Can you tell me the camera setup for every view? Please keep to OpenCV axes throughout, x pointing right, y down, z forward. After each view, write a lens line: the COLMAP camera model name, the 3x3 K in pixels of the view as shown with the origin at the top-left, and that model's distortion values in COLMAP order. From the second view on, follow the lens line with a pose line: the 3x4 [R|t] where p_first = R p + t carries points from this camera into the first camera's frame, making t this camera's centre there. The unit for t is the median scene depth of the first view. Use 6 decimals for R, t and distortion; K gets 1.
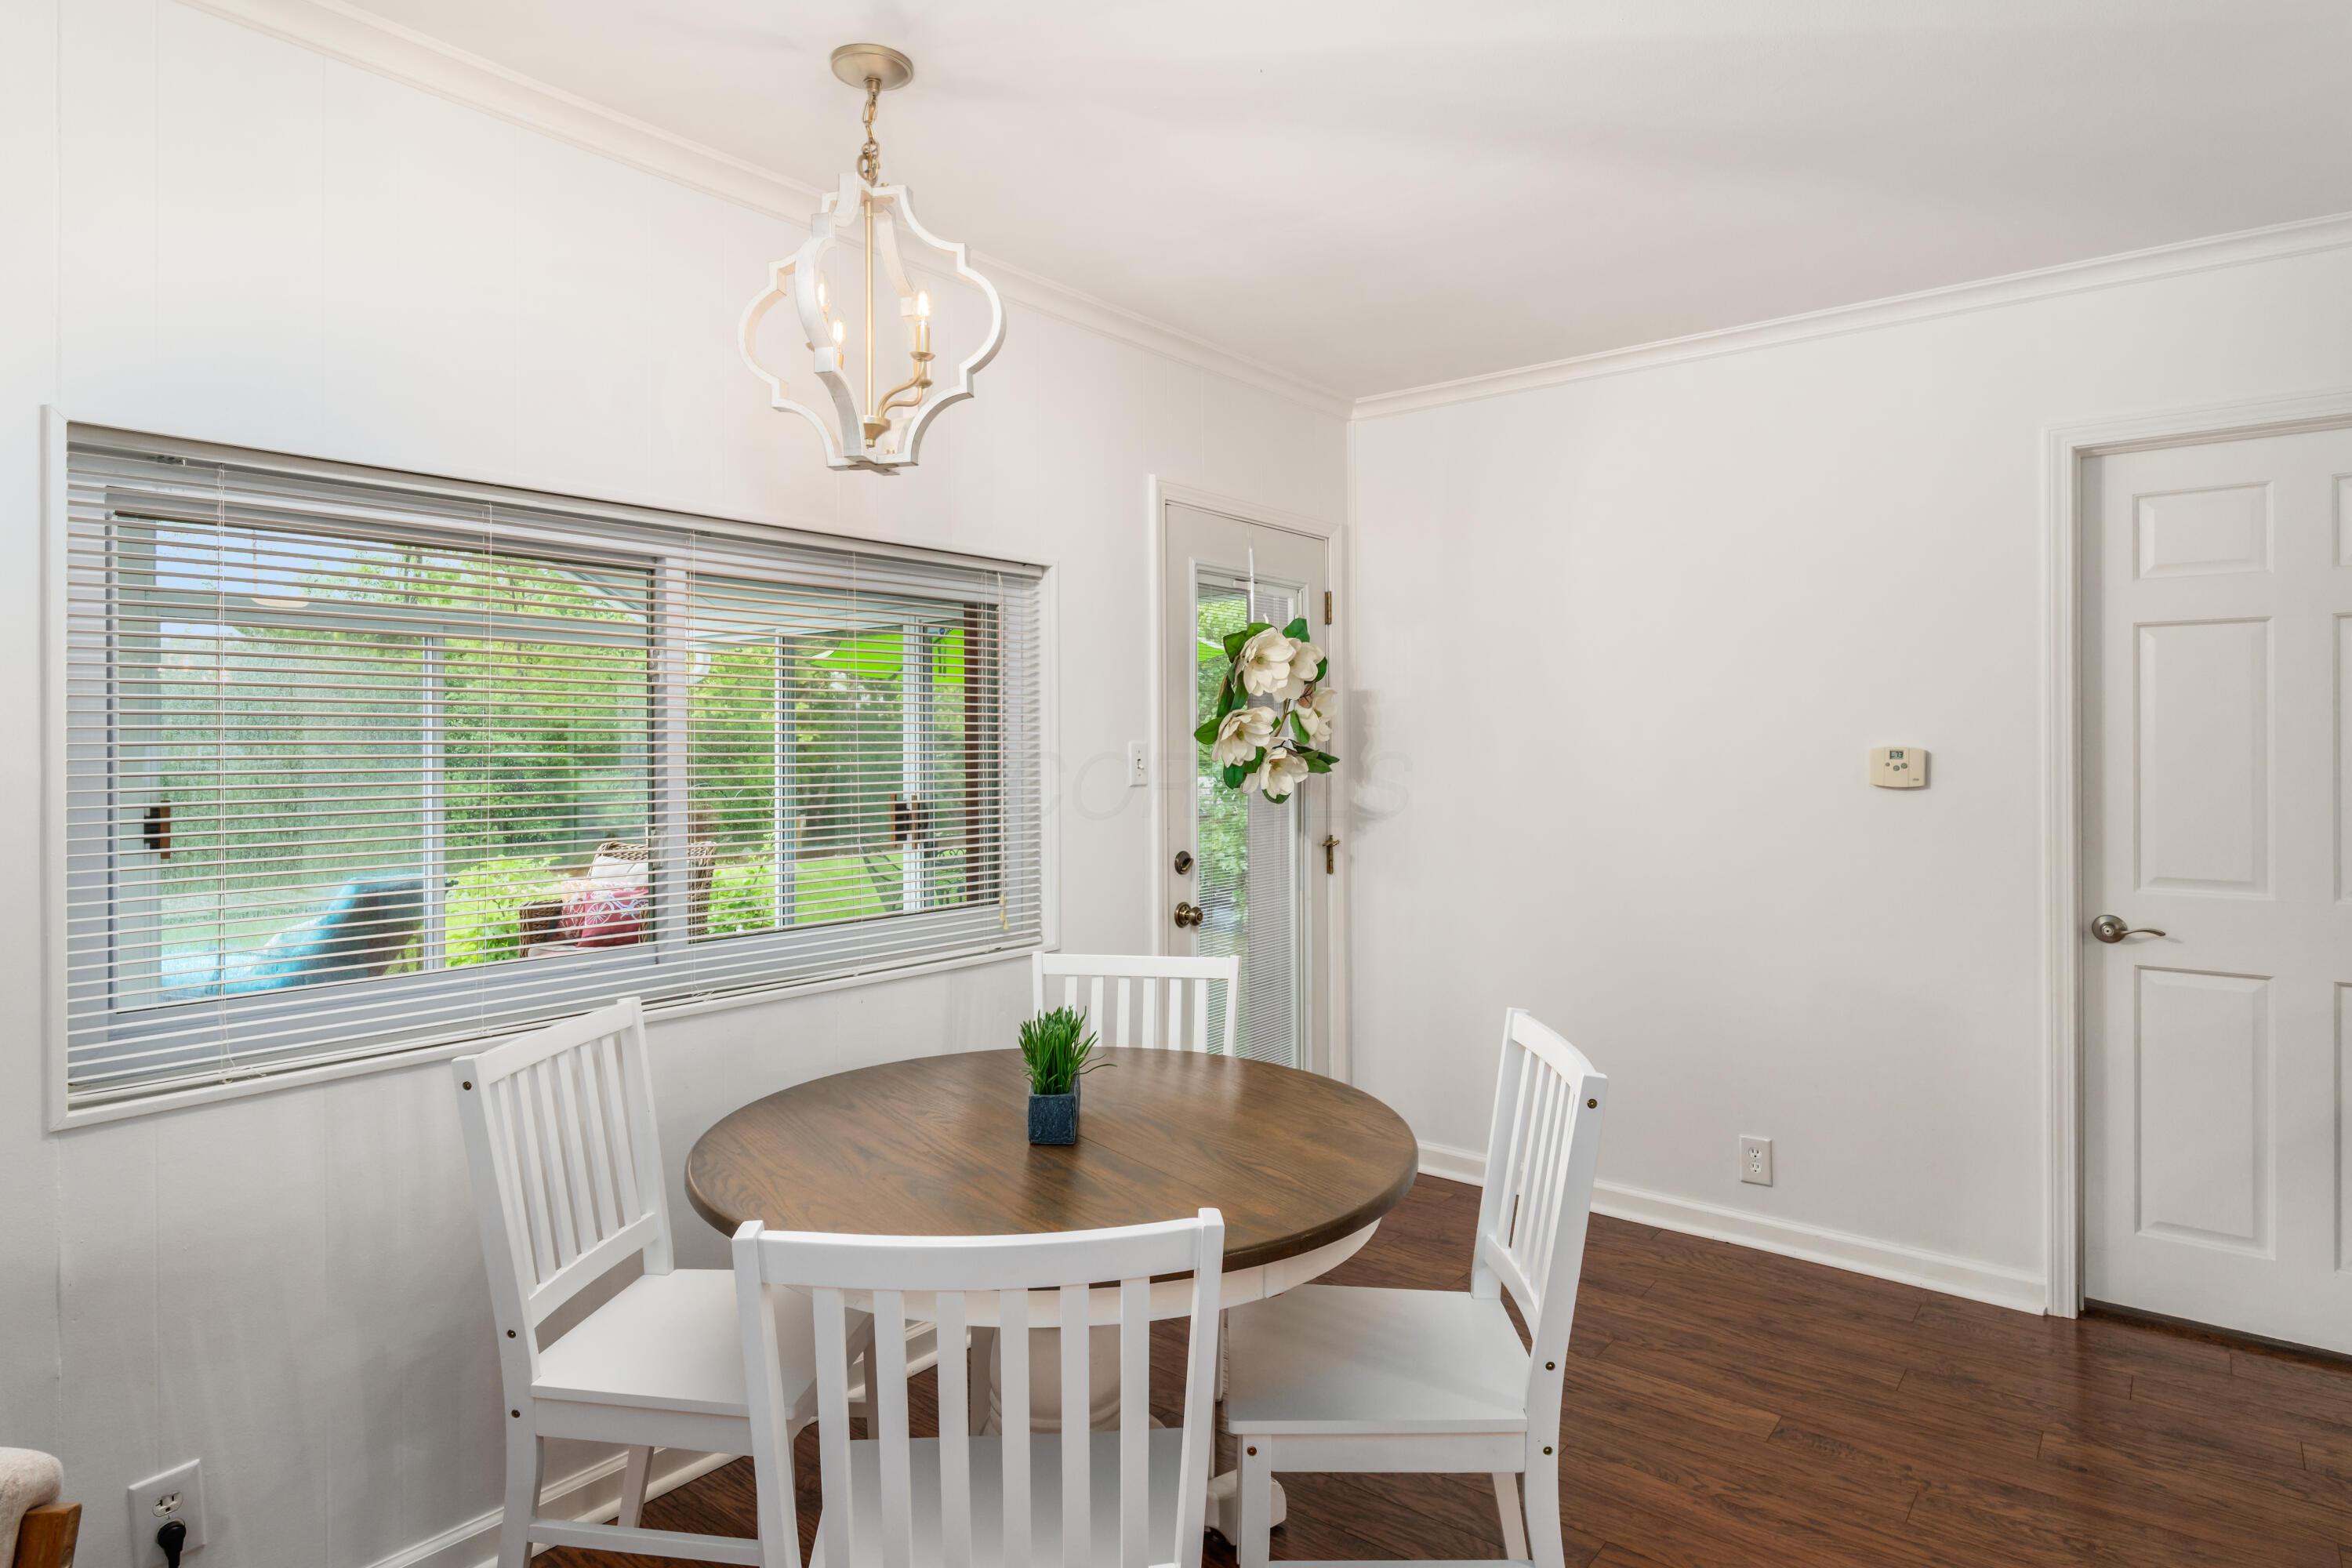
lens RADIAL K [[1275.6, 0, 1183.6], [0, 1275.6, 747.4], [0, 0, 1]] dist [0.000754, 0.000624]
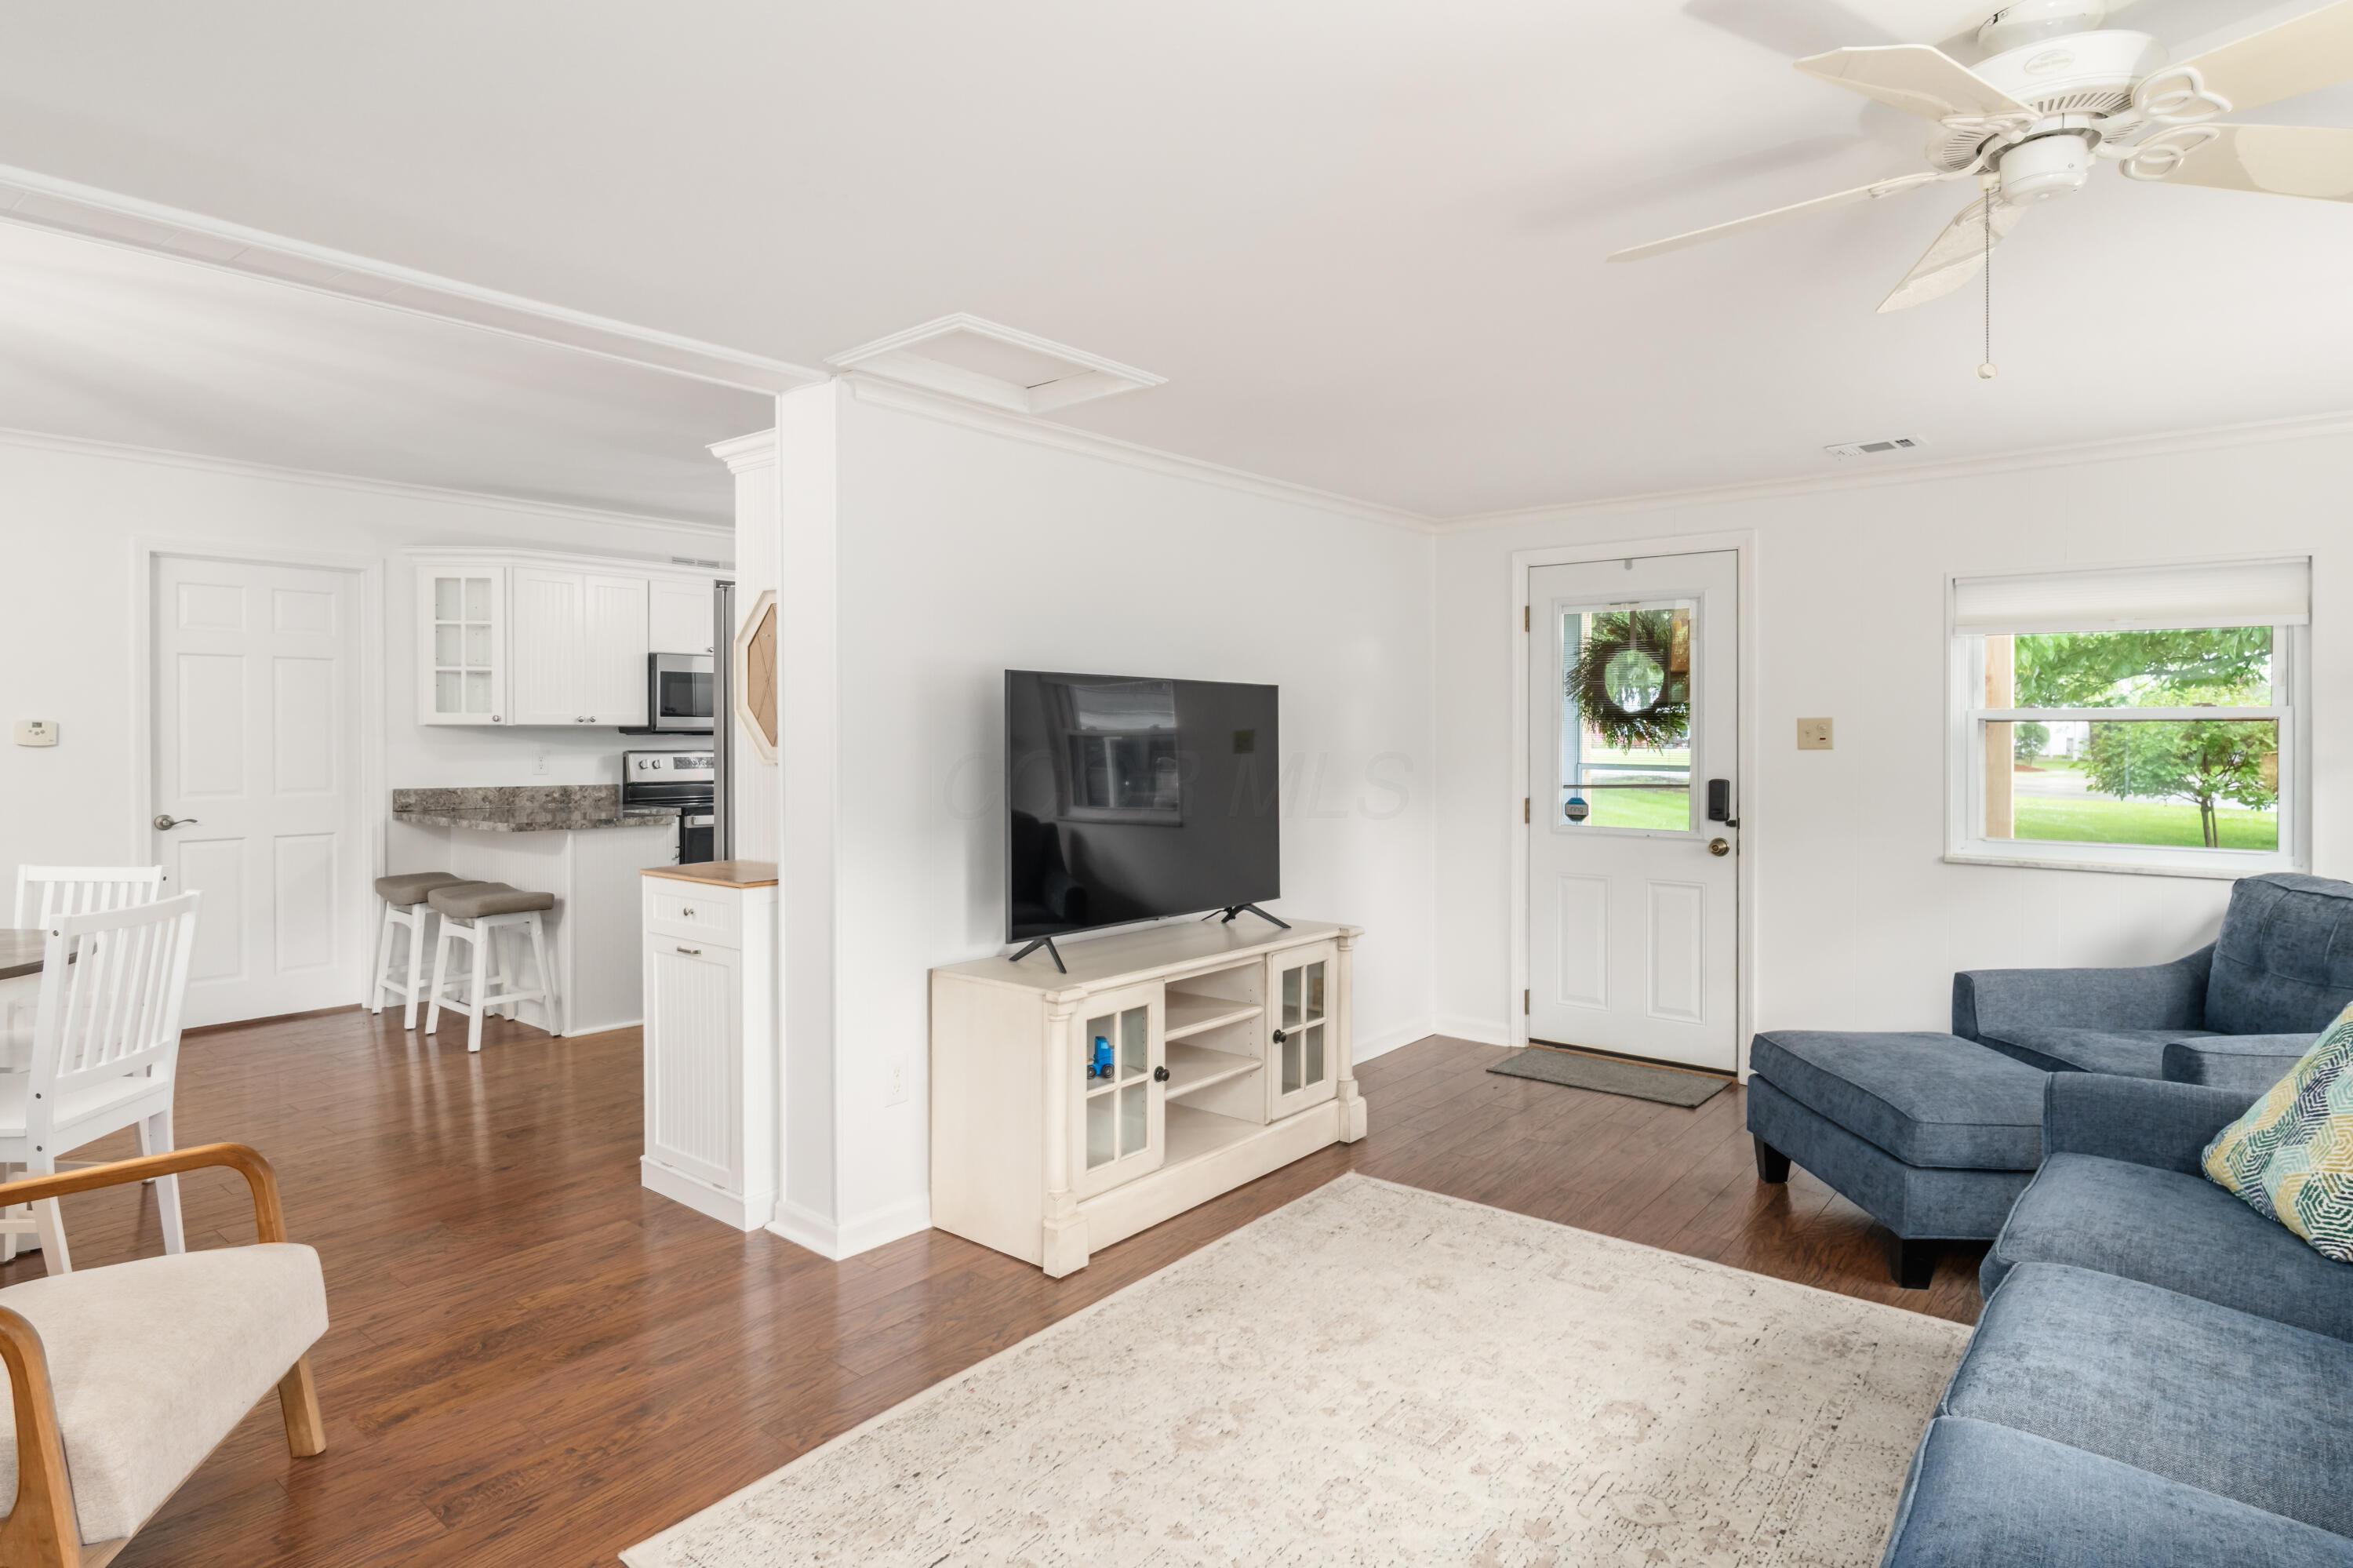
lens RADIAL K [[1267.3, 0, 1135.1], [0, 1267.3, 752.6], [0, 0, 1]] dist [-0.004780, 0.001077]
pose [[0.041704, -0.017739, 0.998973, -0.846849], [-0.002881, 0.999836, 0.017875, 0.007731], [-0.999126, -0.003623, 0.041646, -0.371276]]
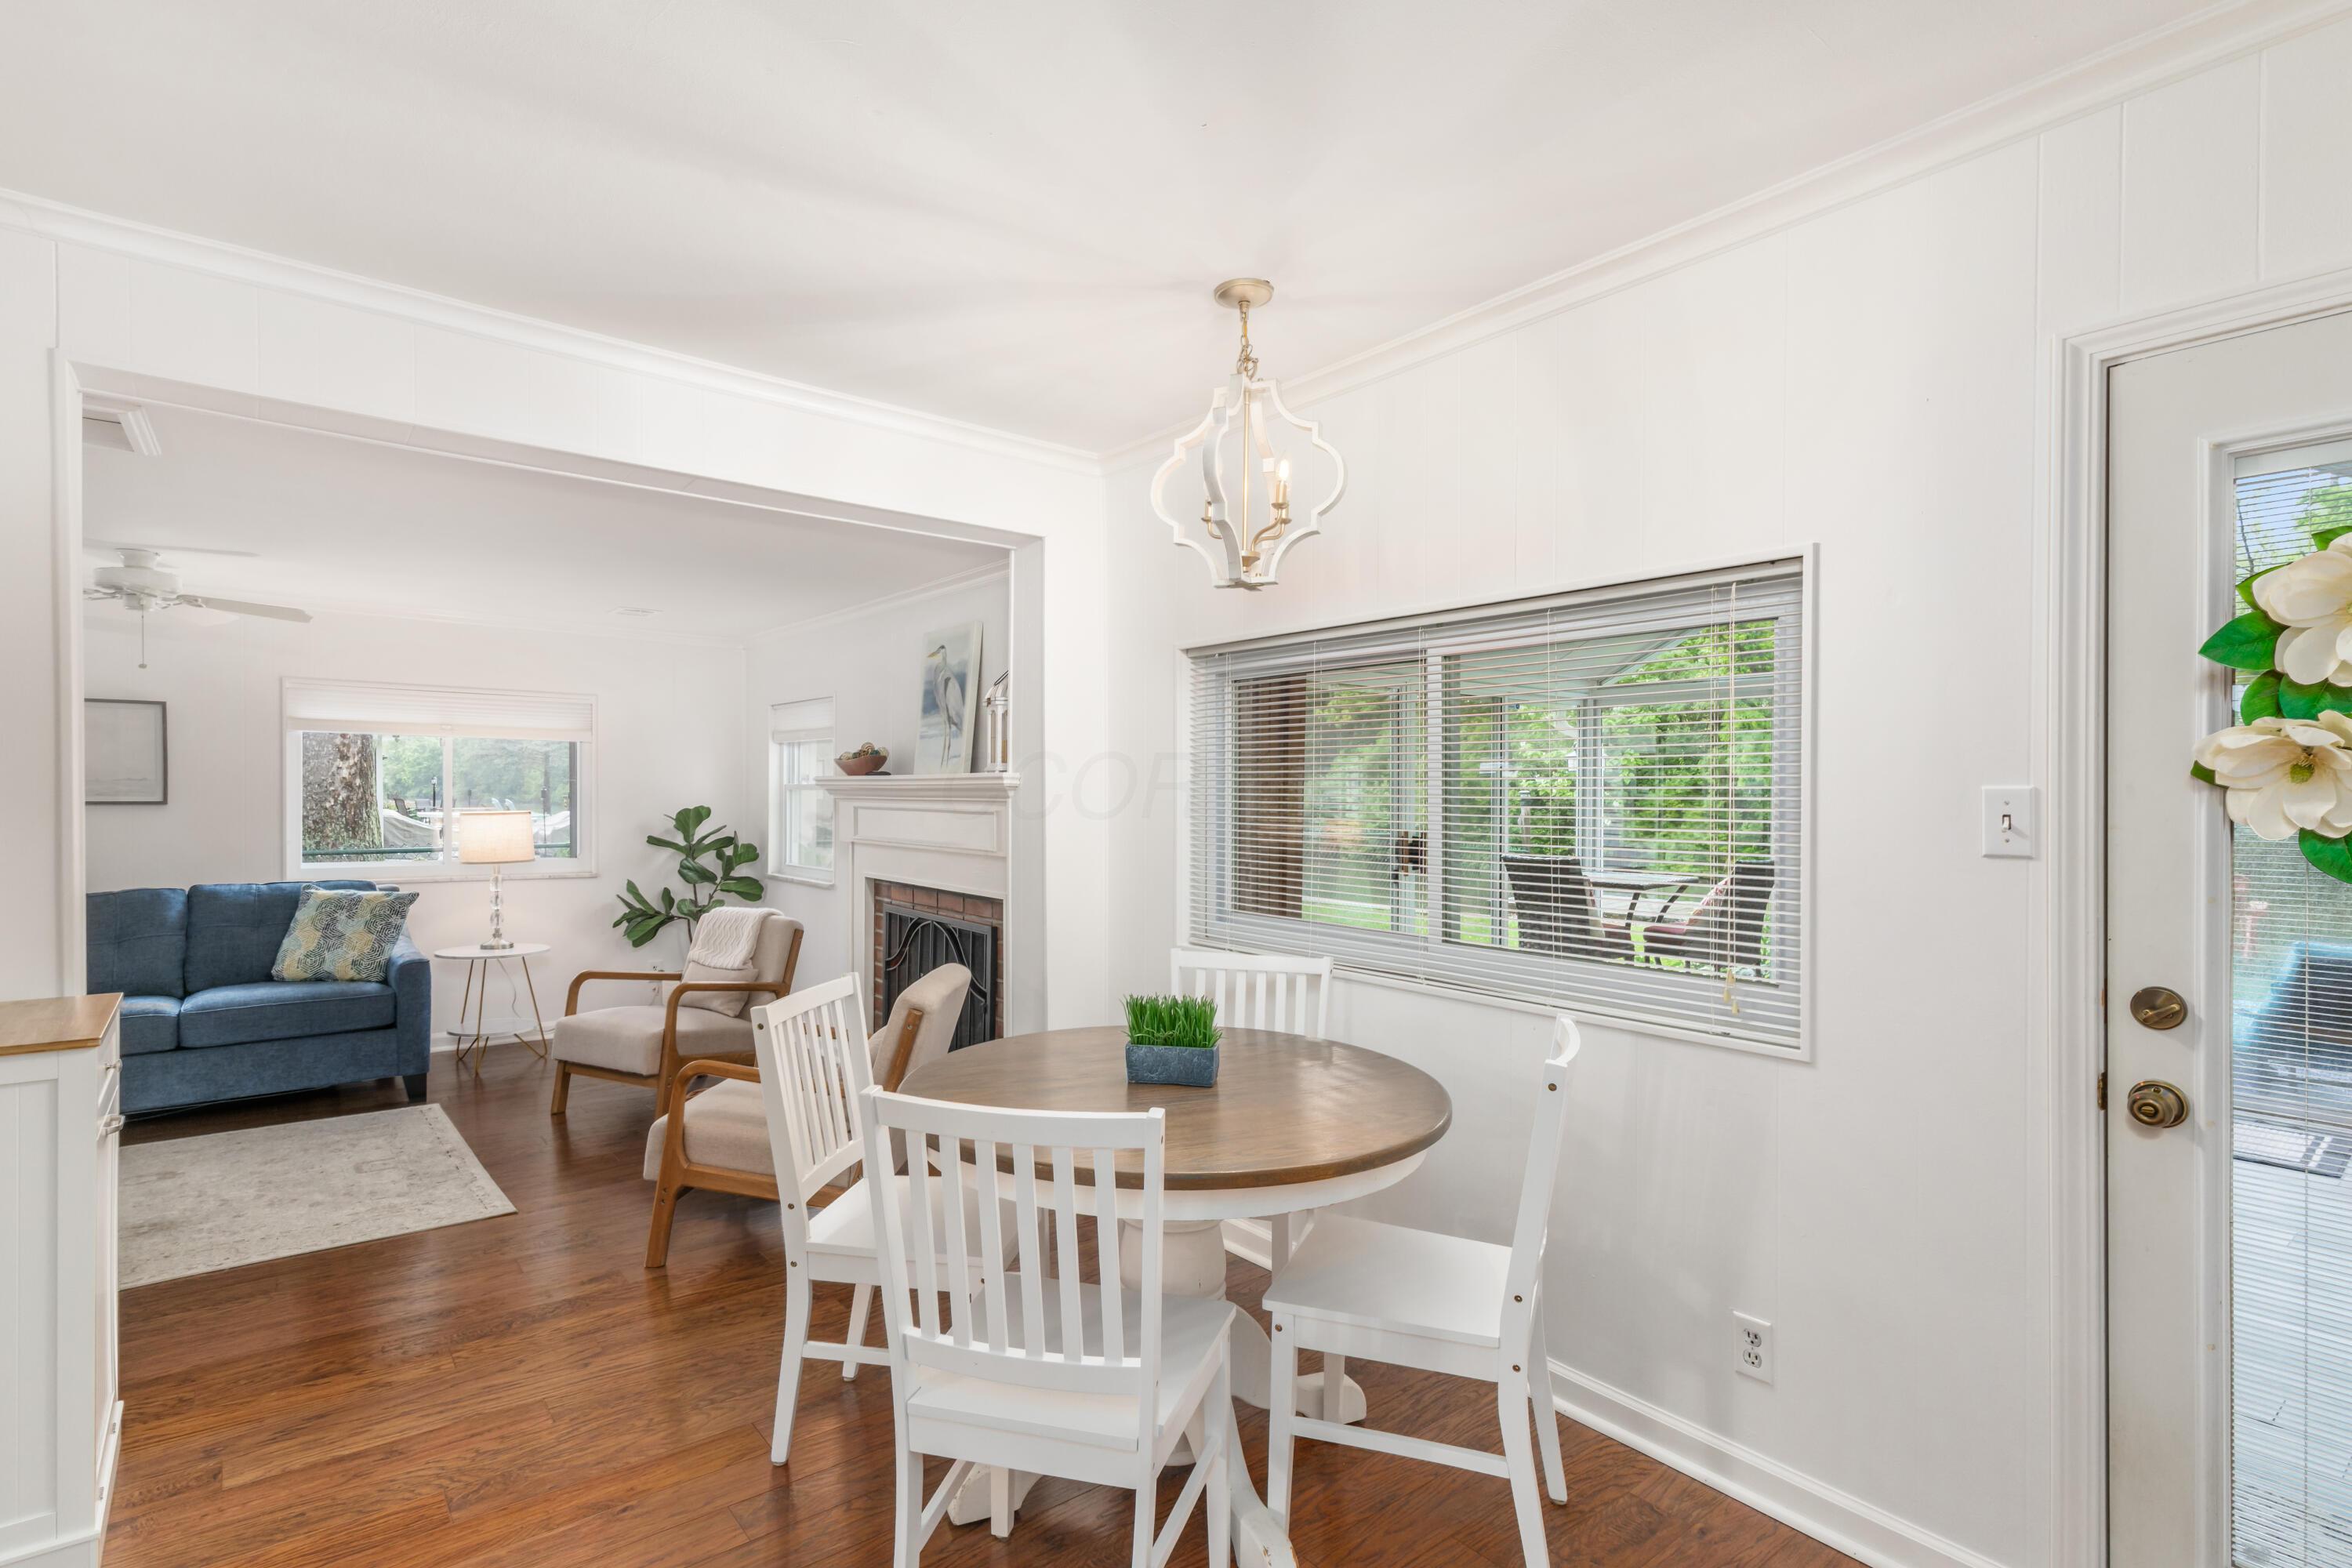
lens RADIAL K [[1144.6, 0, 1176.0], [0, 1144.6, 792.4], [0, 0, 1]] dist [0.003123, 0.000673]
pose [[-0.231768, 0.000909, -0.972771, 0.574344], [-0.005662, 0.999981, 0.002283, 0.000183], [0.972755, 0.006037, -0.231758, 0.707099]]
